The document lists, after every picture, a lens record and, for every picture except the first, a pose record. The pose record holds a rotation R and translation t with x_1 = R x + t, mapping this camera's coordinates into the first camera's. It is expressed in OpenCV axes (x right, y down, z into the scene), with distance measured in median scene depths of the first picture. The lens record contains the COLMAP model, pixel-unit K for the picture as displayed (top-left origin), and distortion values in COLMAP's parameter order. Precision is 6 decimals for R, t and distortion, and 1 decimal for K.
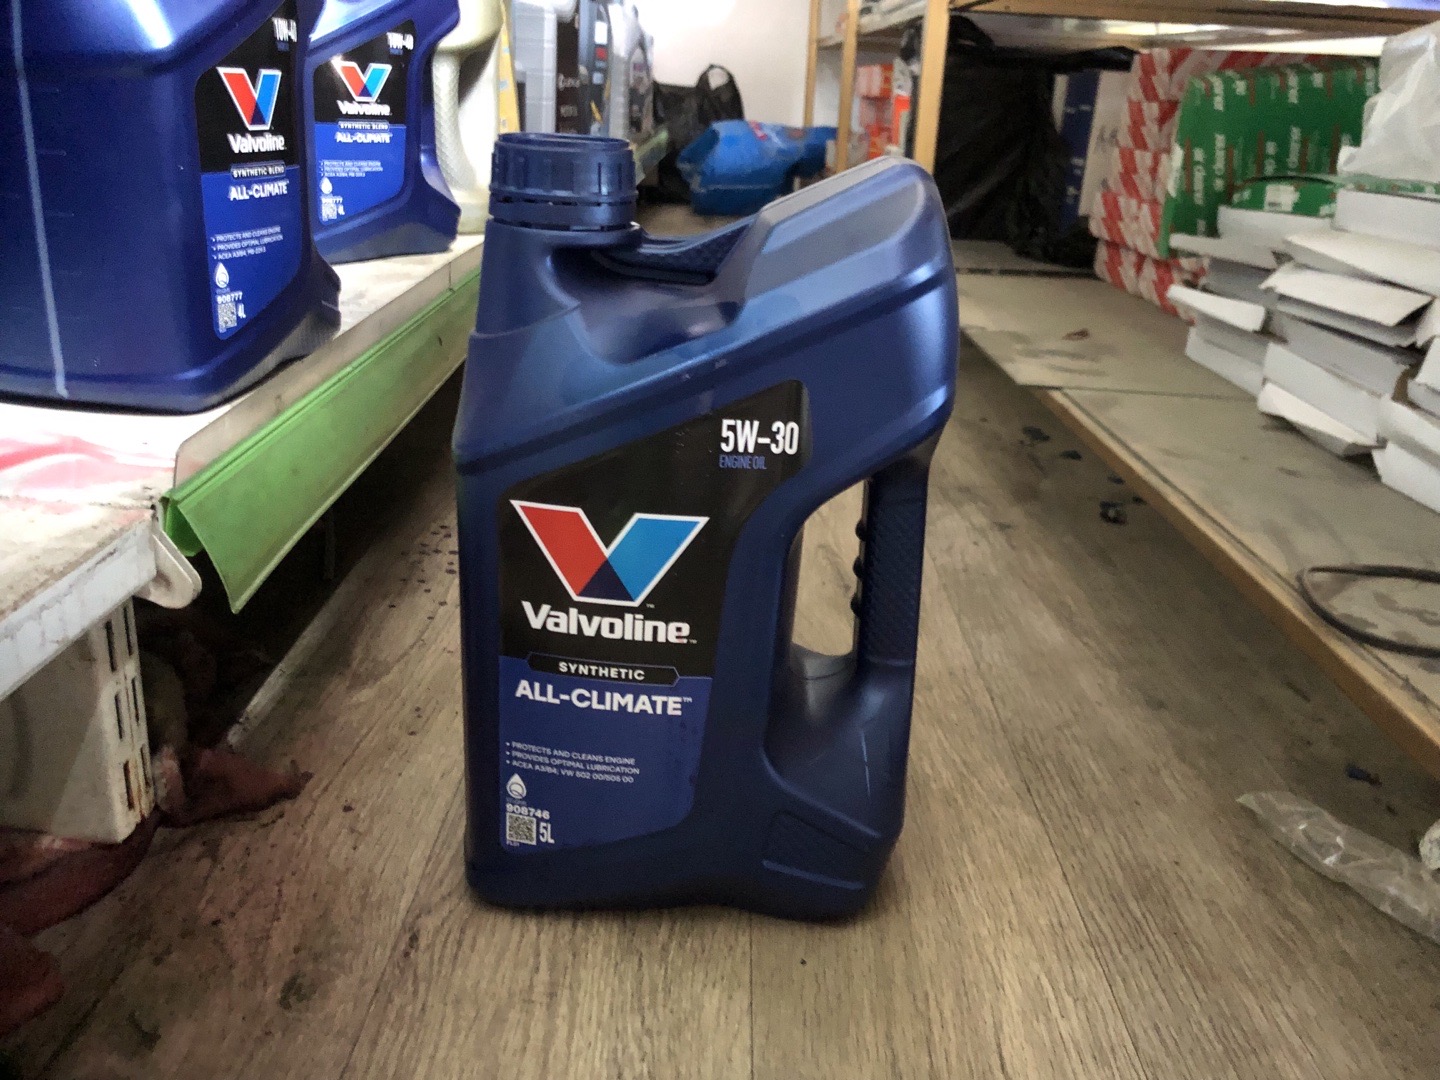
lens RADIAL K [[1204.1, 0, 739.3], [0, 1204.1, 525.2], [0, 0, 1]] dist [0.007863, 0.006644]
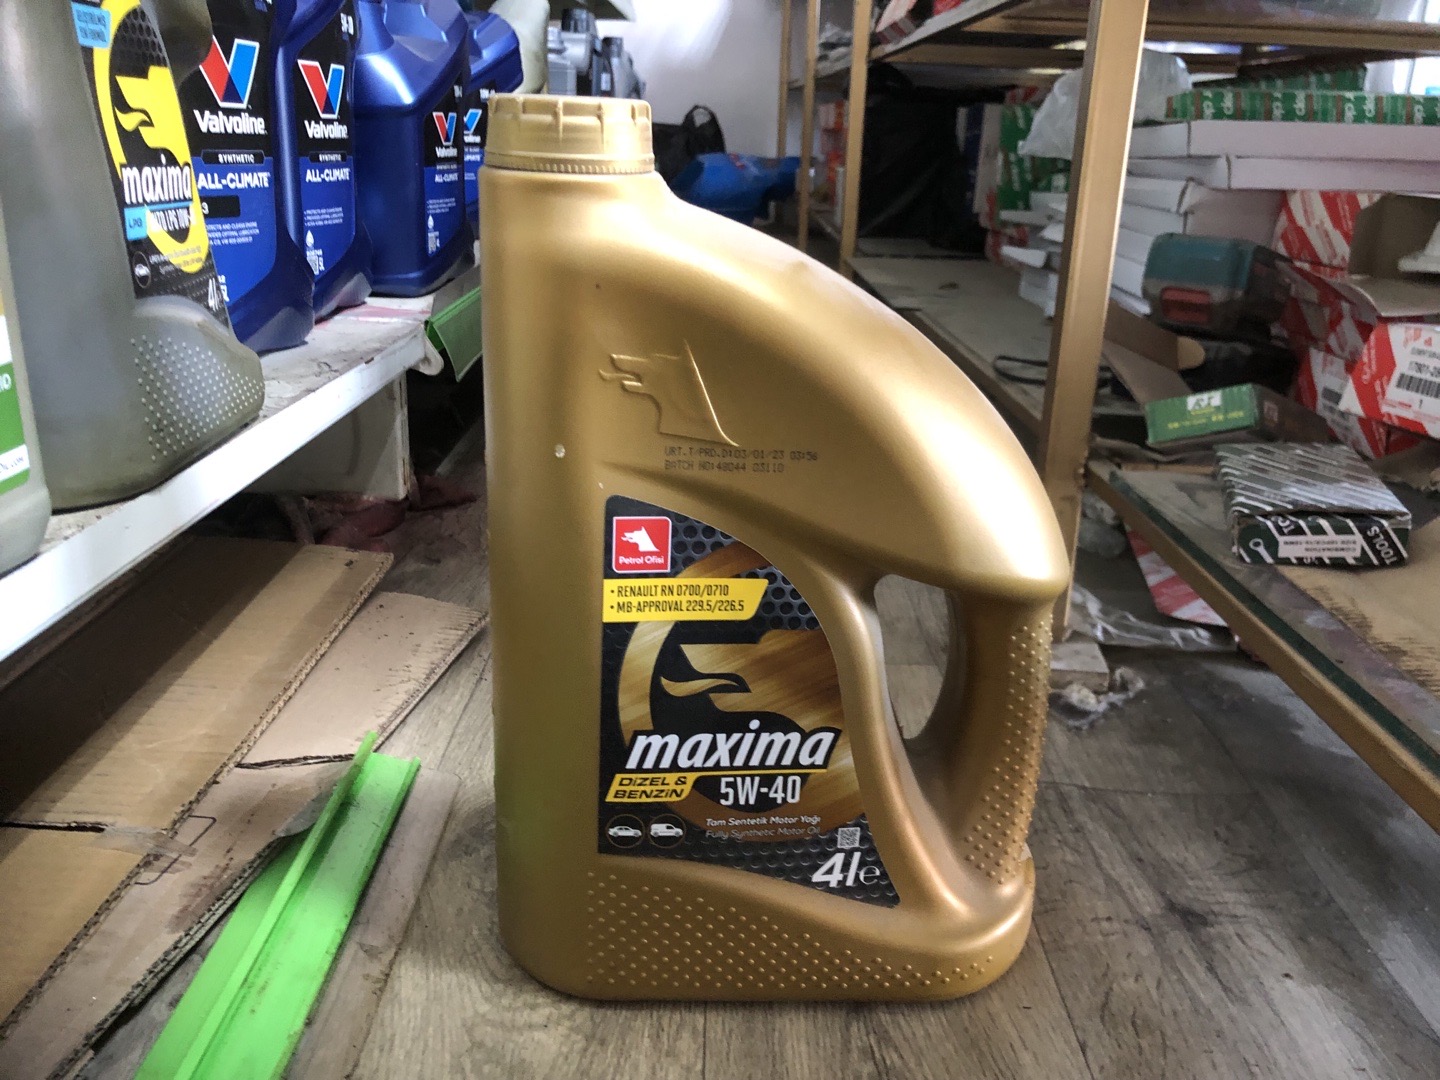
lens RADIAL K [[1198.2, 0, 729.2], [0, 1198.2, 560.2], [0, 0, 1]] dist [-0.004743, 0.001100]
pose [[0.999796, -0.019626, -0.004696, 0.022911], [0.019619, 0.999806, -0.001650, 0.228892], [0.004728, 0.001558, 0.999988, -0.594893]]
